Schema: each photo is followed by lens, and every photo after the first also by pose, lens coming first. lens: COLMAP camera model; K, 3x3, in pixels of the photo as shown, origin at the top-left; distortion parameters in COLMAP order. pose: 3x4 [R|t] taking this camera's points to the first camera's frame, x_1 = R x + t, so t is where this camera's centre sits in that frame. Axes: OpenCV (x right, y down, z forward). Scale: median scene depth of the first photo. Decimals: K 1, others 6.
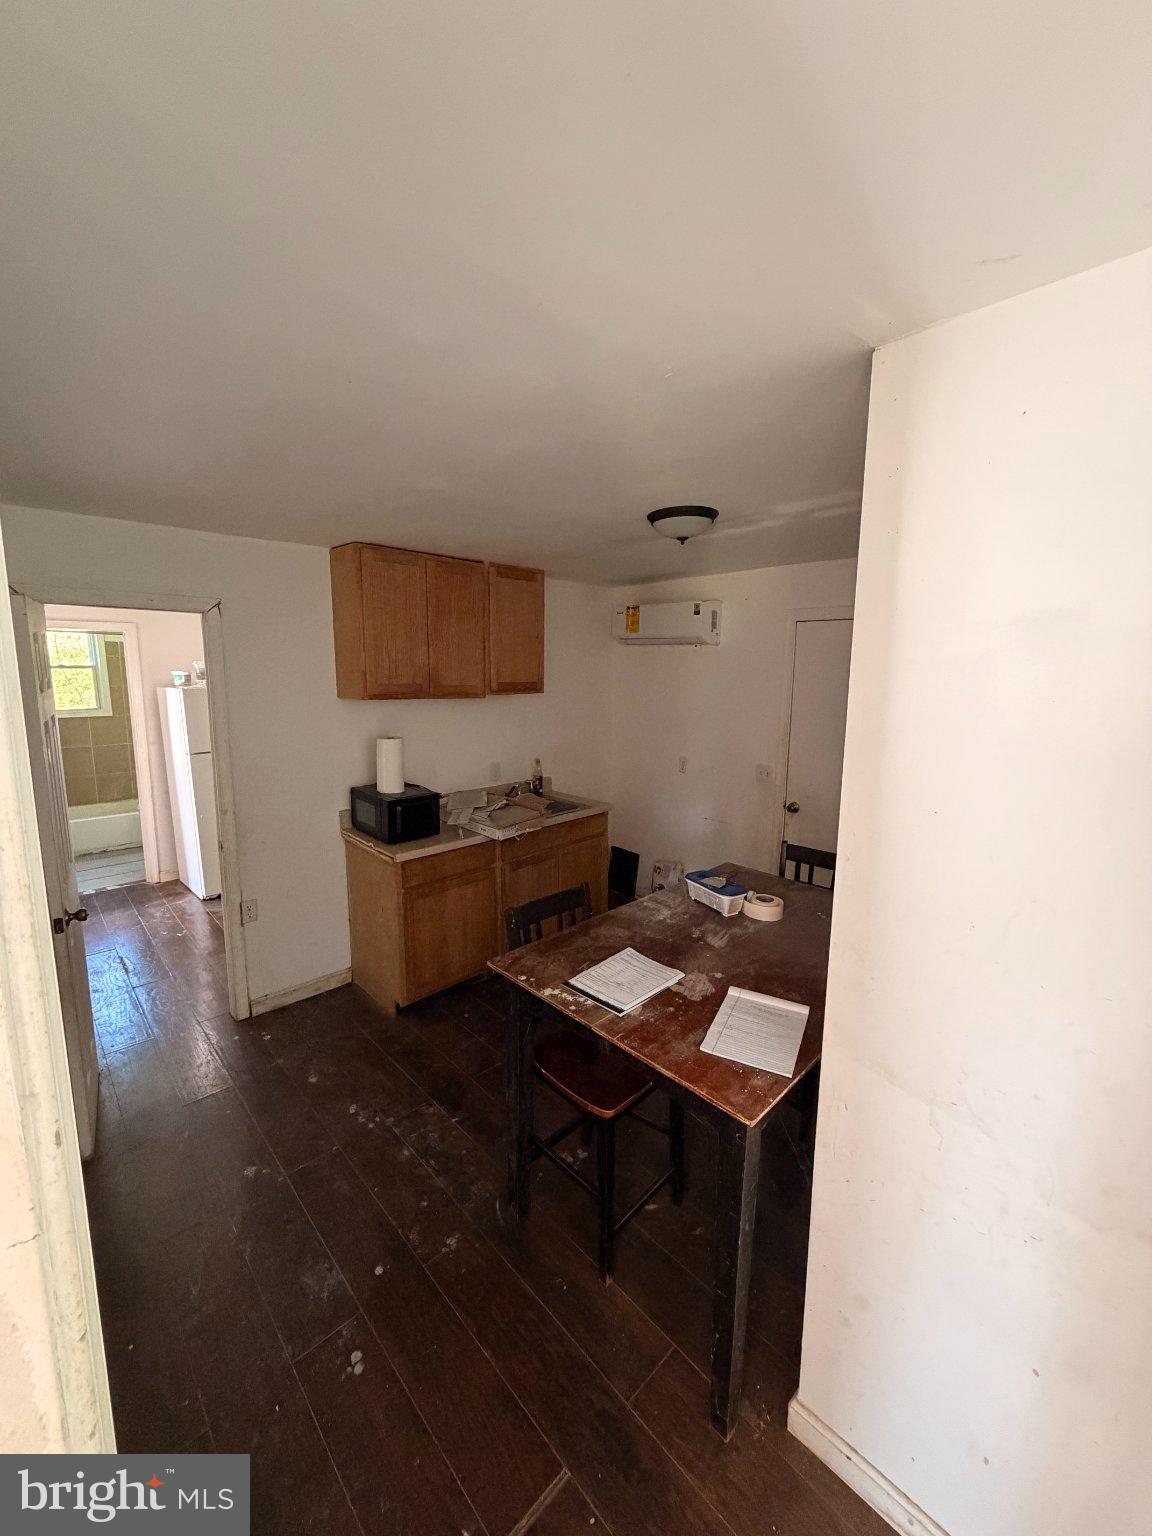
lens RADIAL K [[622.7, 0, 576.0], [0, 622.7, 768.0], [0, 0, 1]] dist [0.010858, -0.000170]
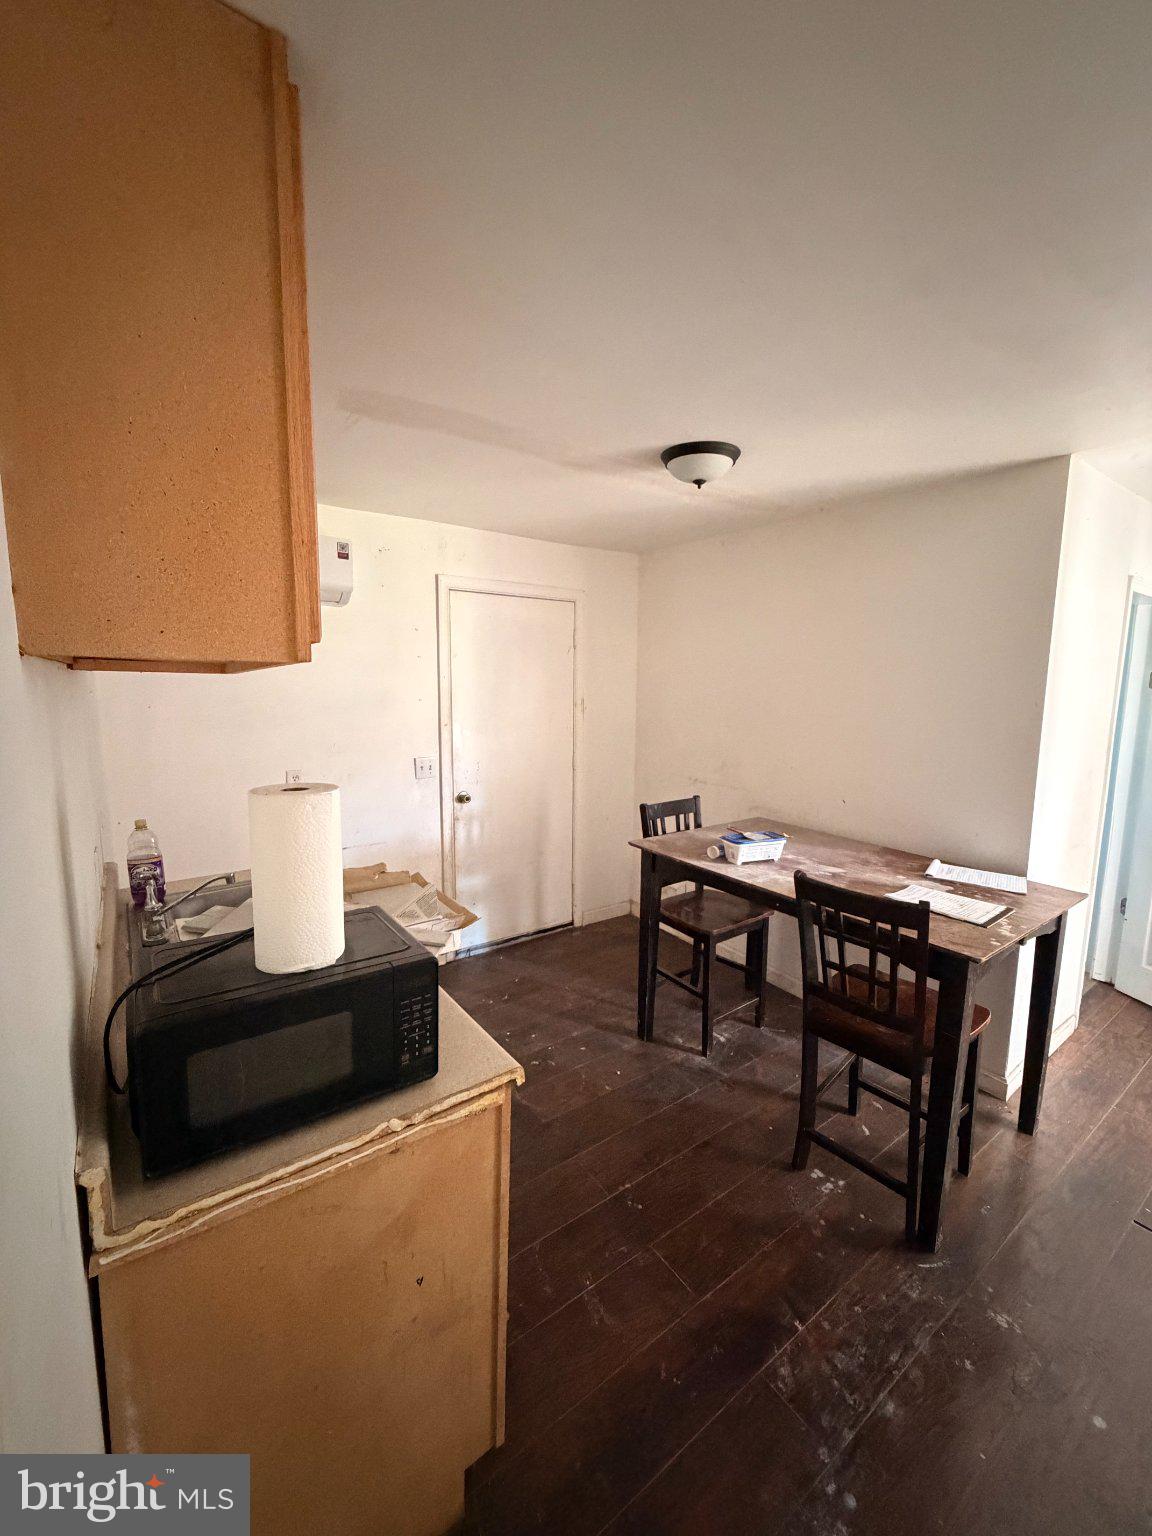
lens RADIAL K [[622.7, 0, 576.0], [0, 622.7, 768.0], [0, 0, 1]] dist [0.010858, -0.000170]
pose [[0.118459, -0.143433, 0.982545, -0.855586], [0.156718, 0.979811, 0.124139, -0.110079], [-0.980514, 0.139277, 0.138546, 1.188237]]
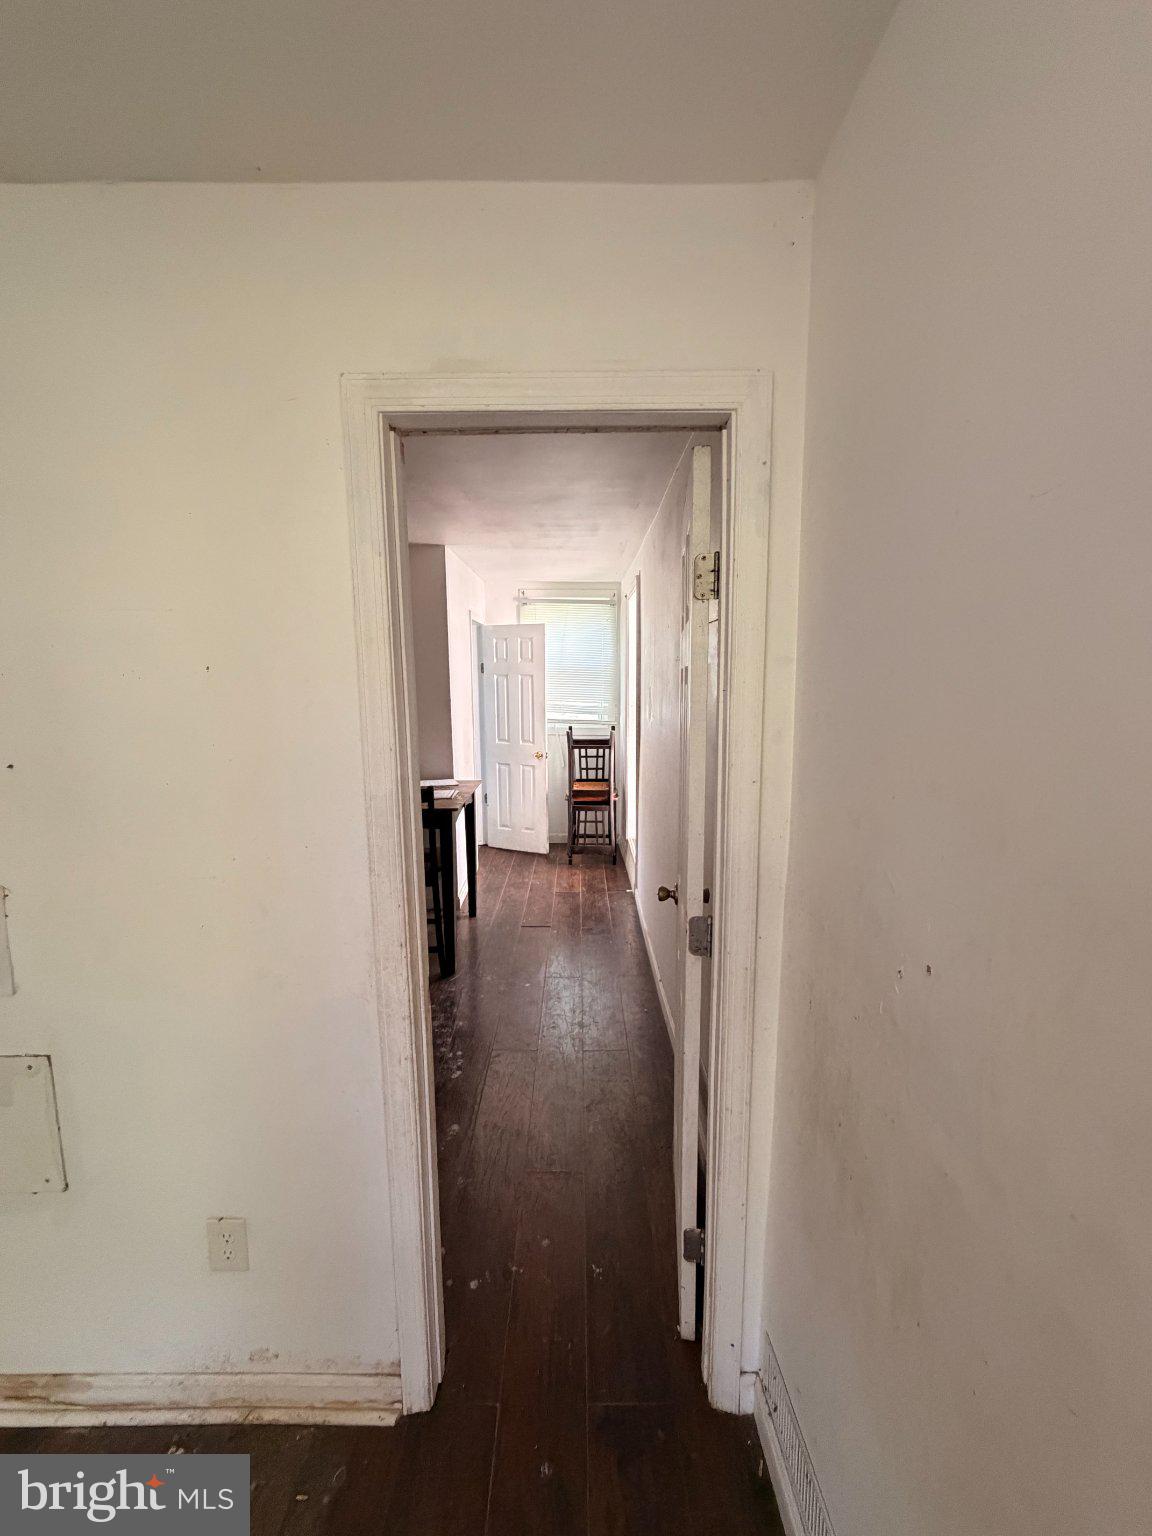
lens RADIAL K [[622.7, 0, 576.0], [0, 622.7, 768.0], [0, 0, 1]] dist [0.010858, -0.000170]
pose [[-0.729109, -0.107277, 0.675937, -1.278611], [0.112627, 0.955366, 0.273112, -0.180658], [-0.675066, 0.275258, -0.684484, 1.636666]]
